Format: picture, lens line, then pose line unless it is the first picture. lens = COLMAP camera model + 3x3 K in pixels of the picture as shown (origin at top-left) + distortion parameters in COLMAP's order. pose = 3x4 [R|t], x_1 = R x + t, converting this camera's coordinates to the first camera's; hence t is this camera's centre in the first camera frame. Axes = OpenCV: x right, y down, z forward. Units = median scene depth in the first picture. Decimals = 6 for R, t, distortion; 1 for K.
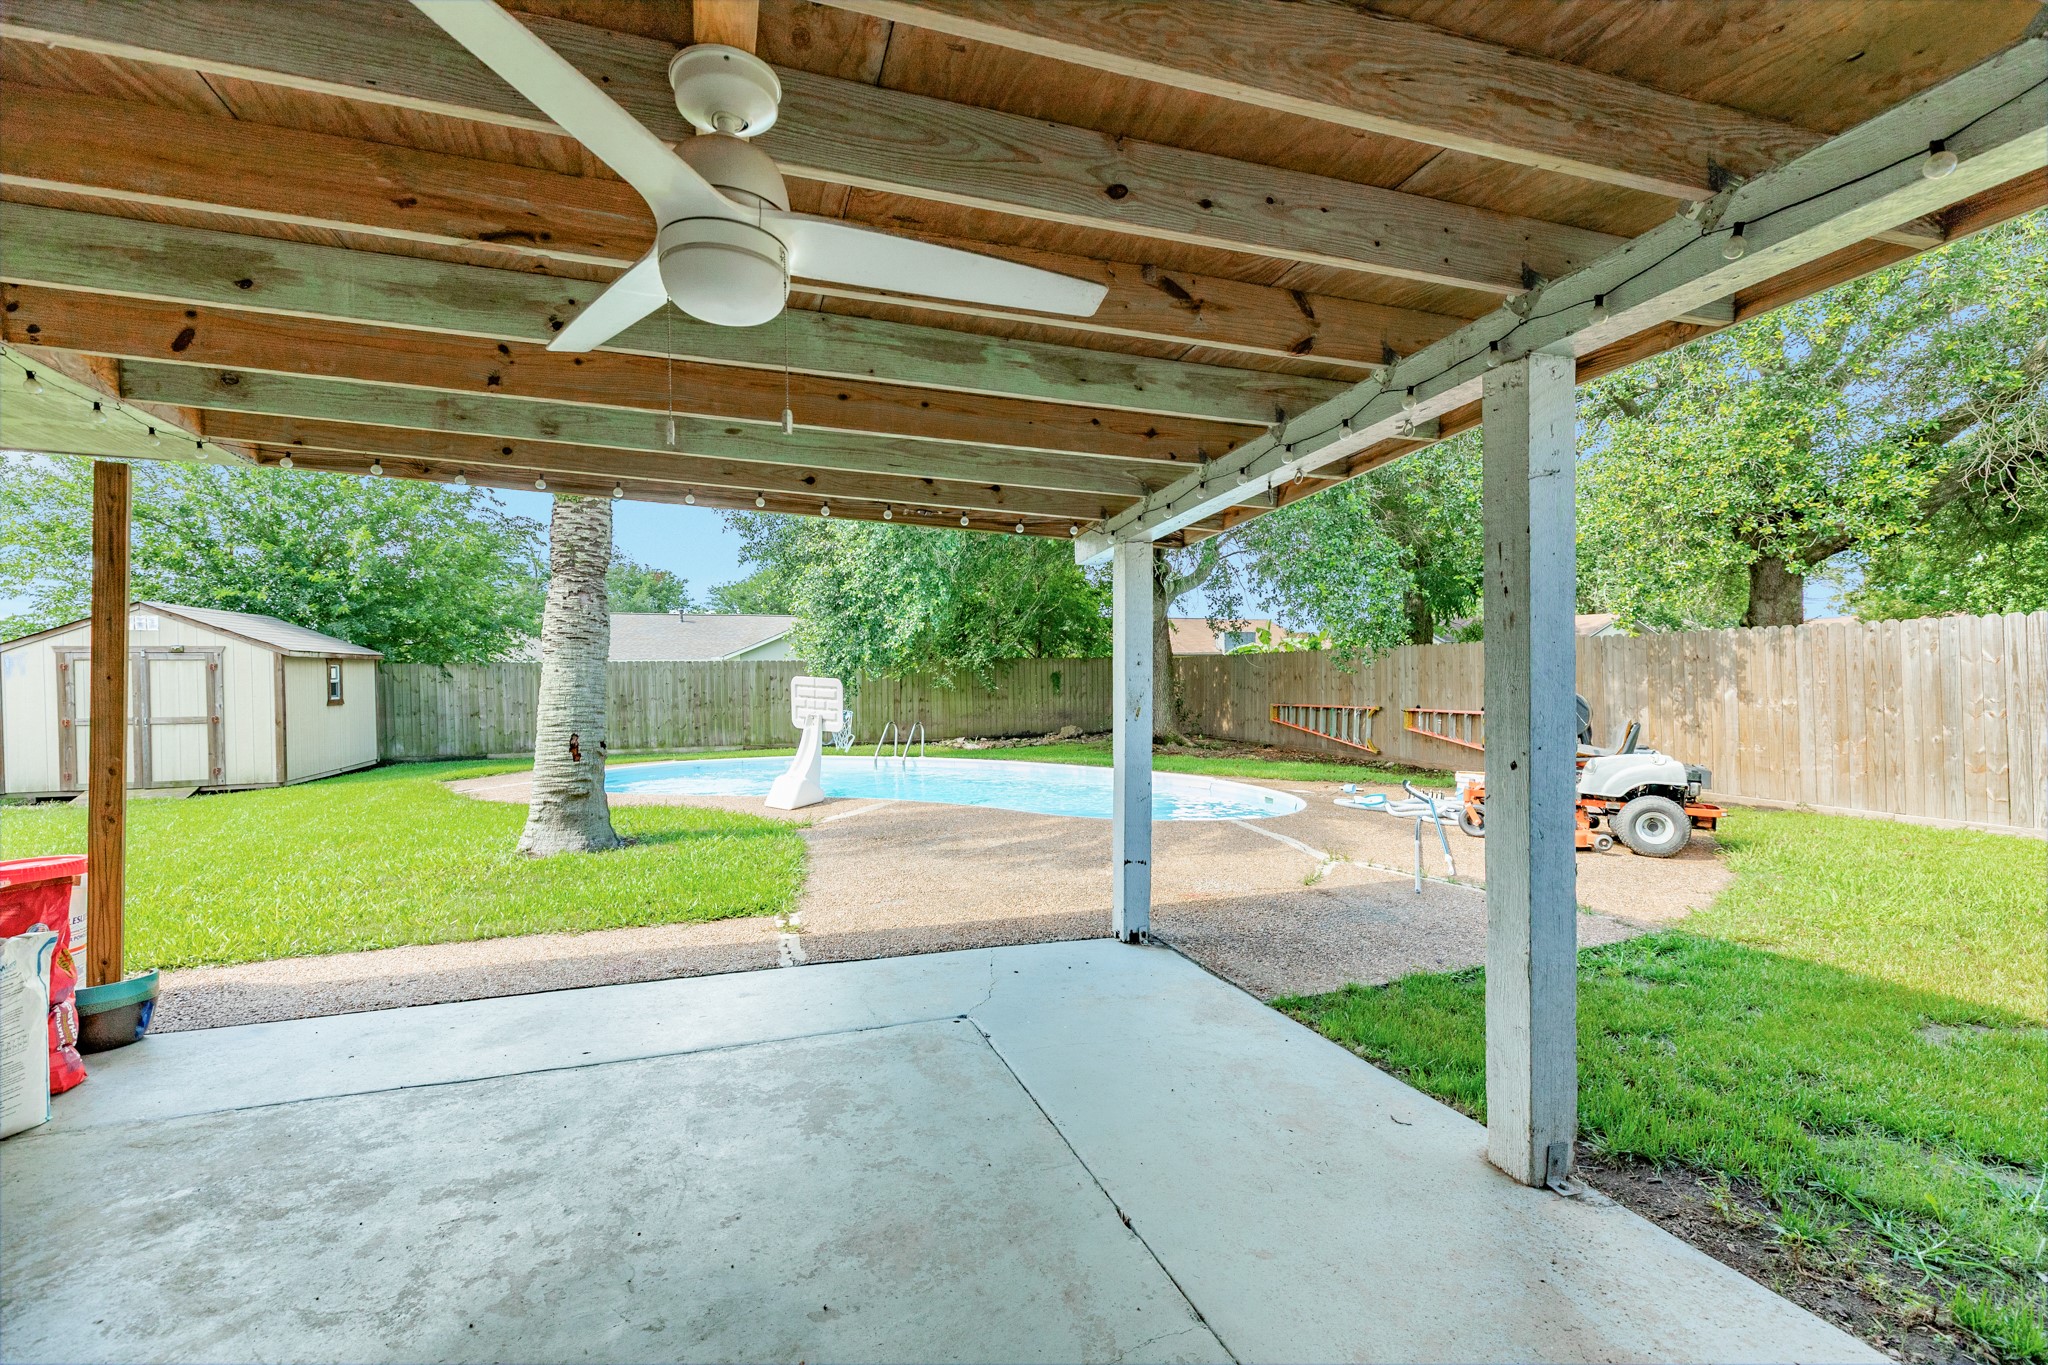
lens RADIAL K [[908.1, 0, 1024.0], [0, 908.1, 682.5], [0, 0, 1]] dist [0.001426, 0.000333]
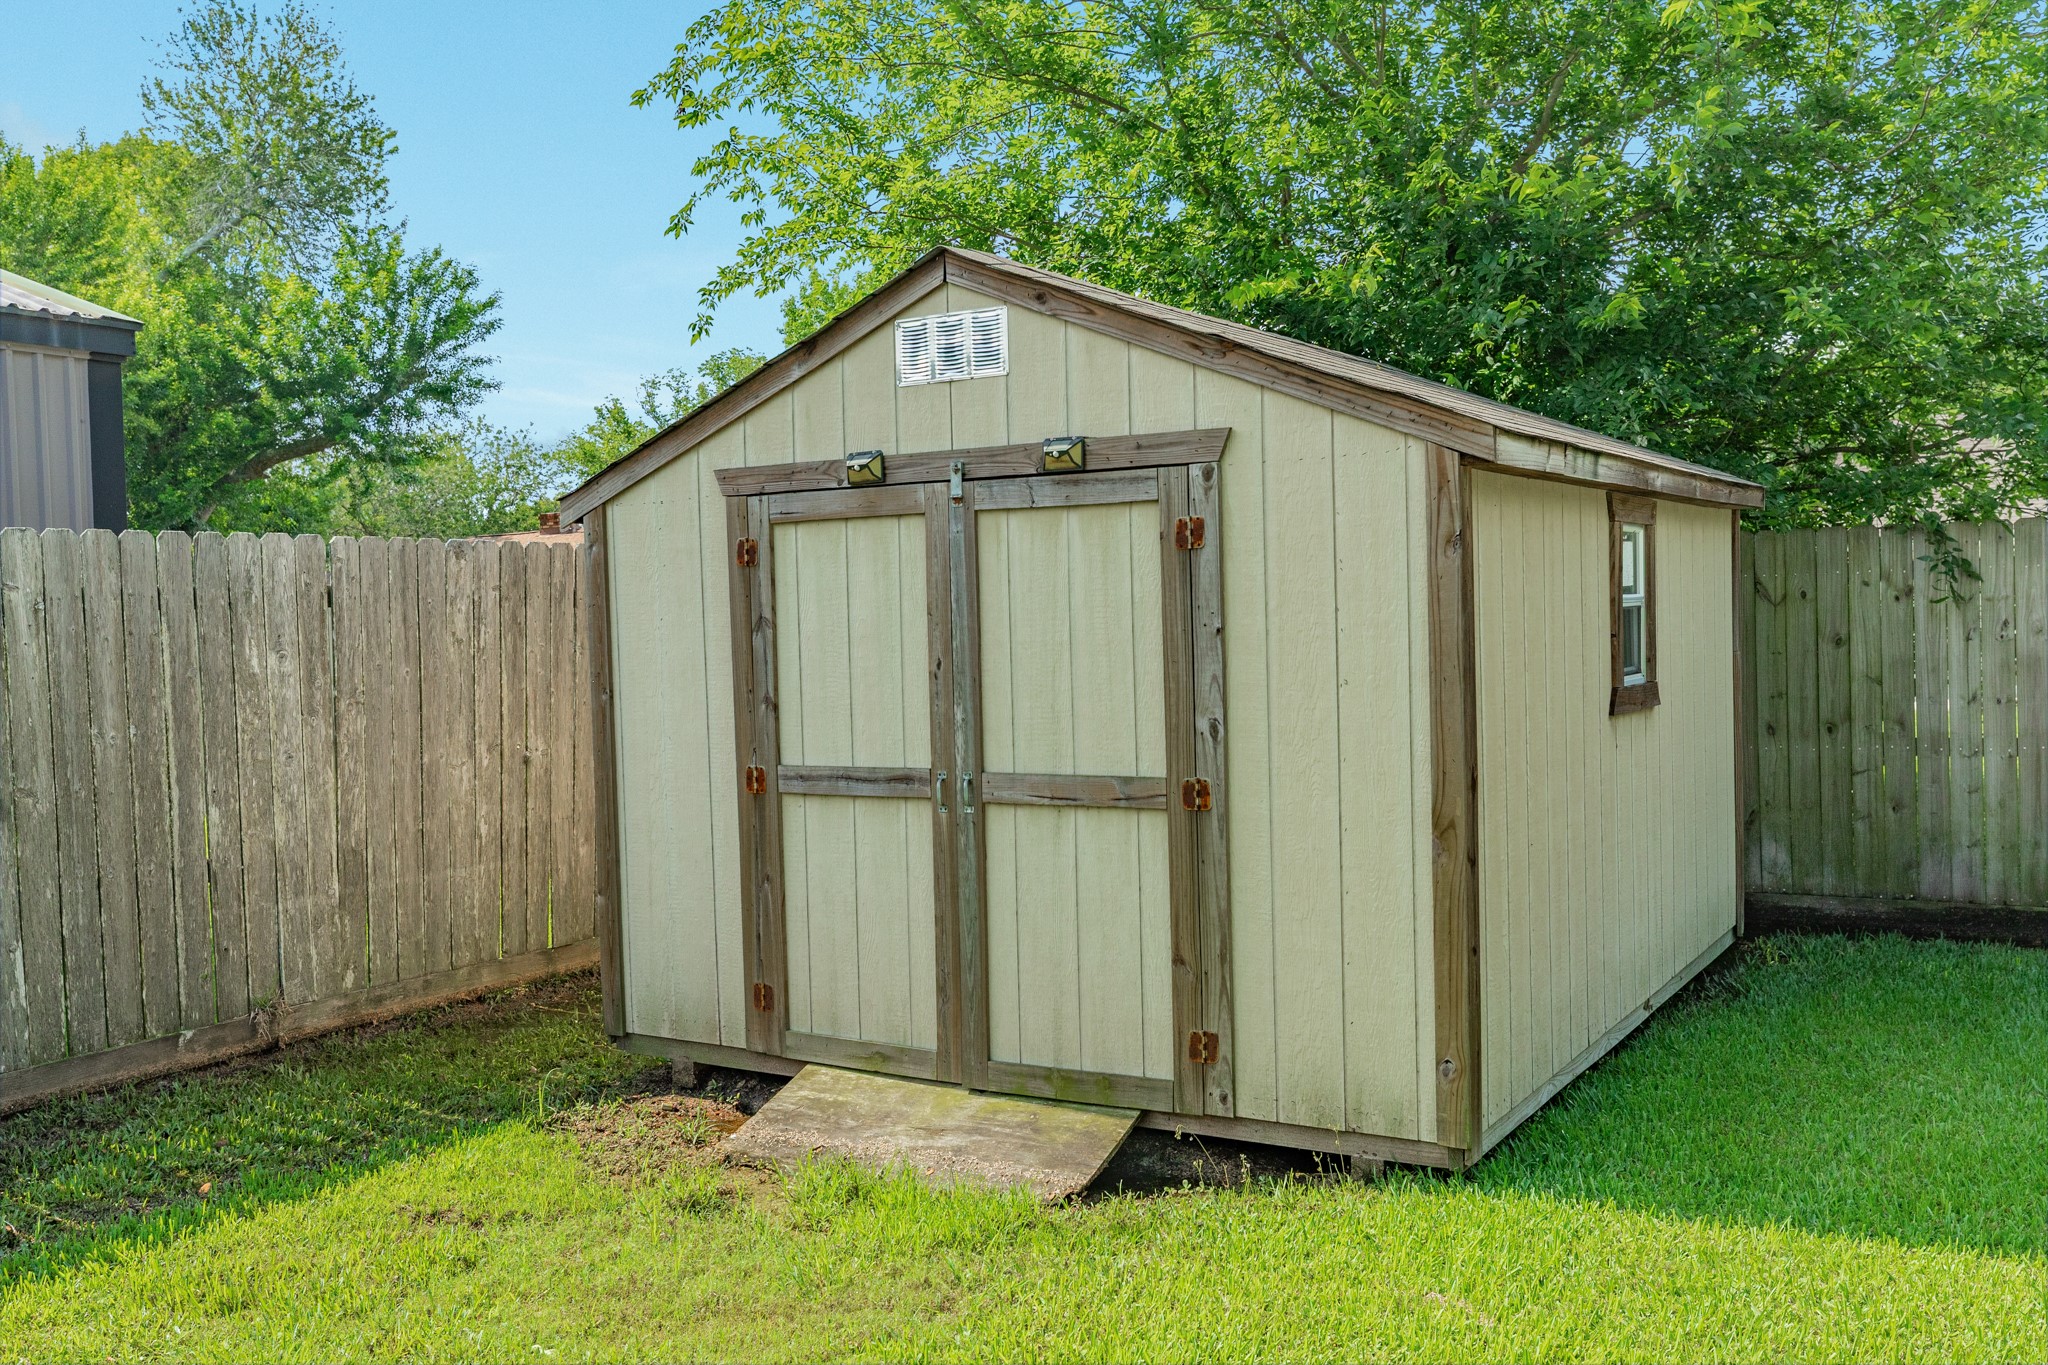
lens RADIAL K [[1844.6, 0, 1024.0], [0, 1844.6, 682.5], [0, 0, 1]] dist [0.006271, 0.007634]
pose [[0.644772, 0.022977, -0.764030, -0.588389], [0.009996, 0.999209, 0.038485, -0.000135], [0.764310, -0.032452, 0.644032, 0.692500]]
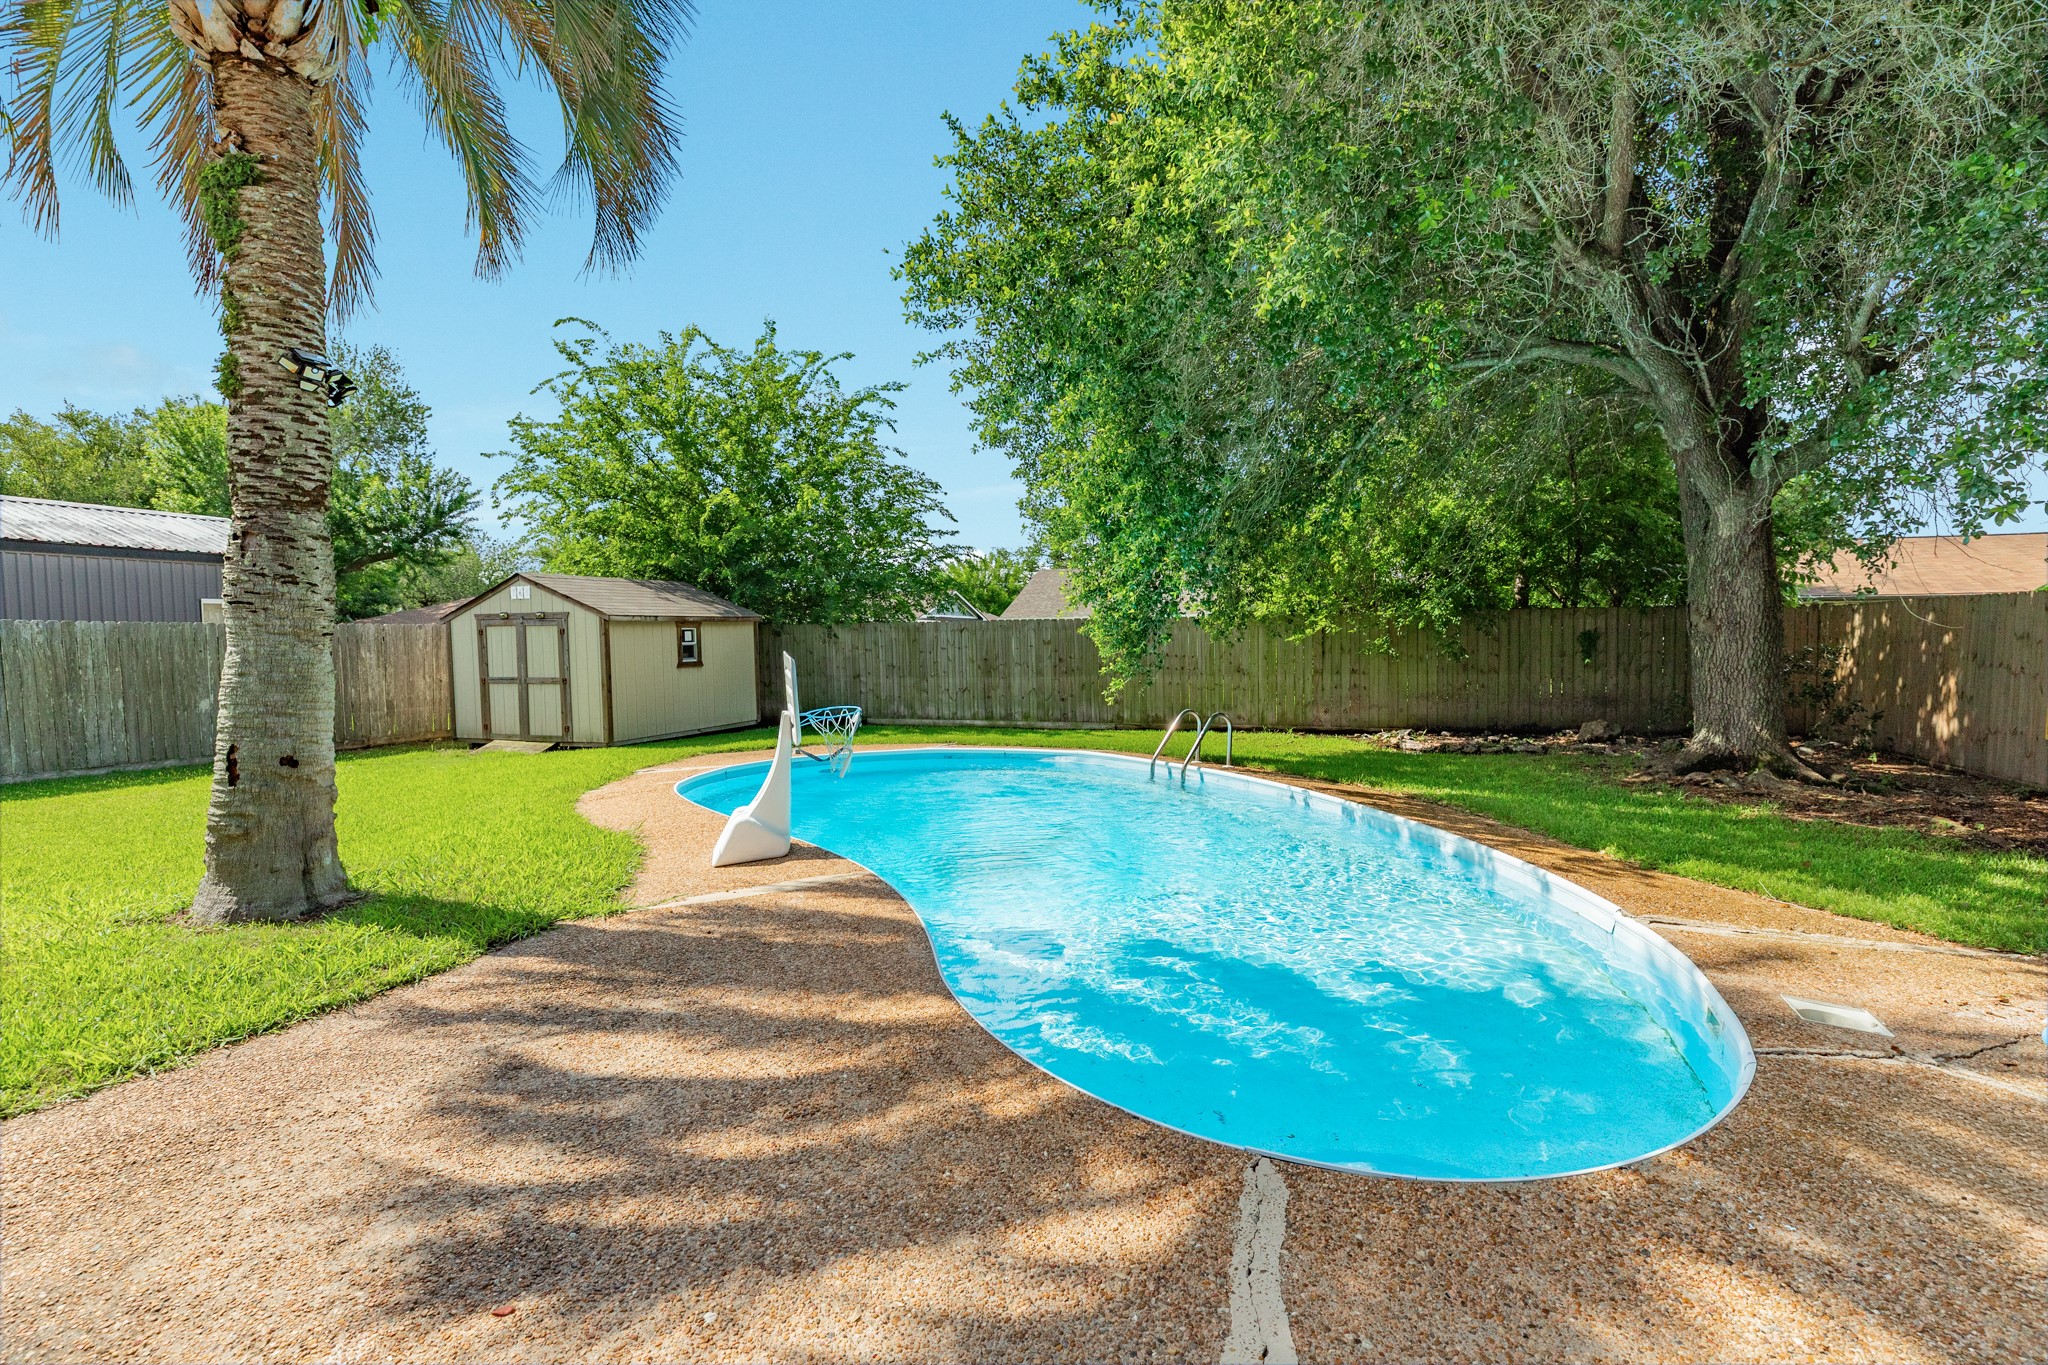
lens RADIAL K [[958.3, 0, 1024.0], [0, 958.3, 682.5], [0, 0, 1]] dist [-0.002653, -0.000318]
pose [[0.793536, 0.032307, -0.607666, 0.217099], [-0.001955, 0.998720, 0.050545, -0.014467], [0.608521, -0.038922, 0.792583, 0.428000]]
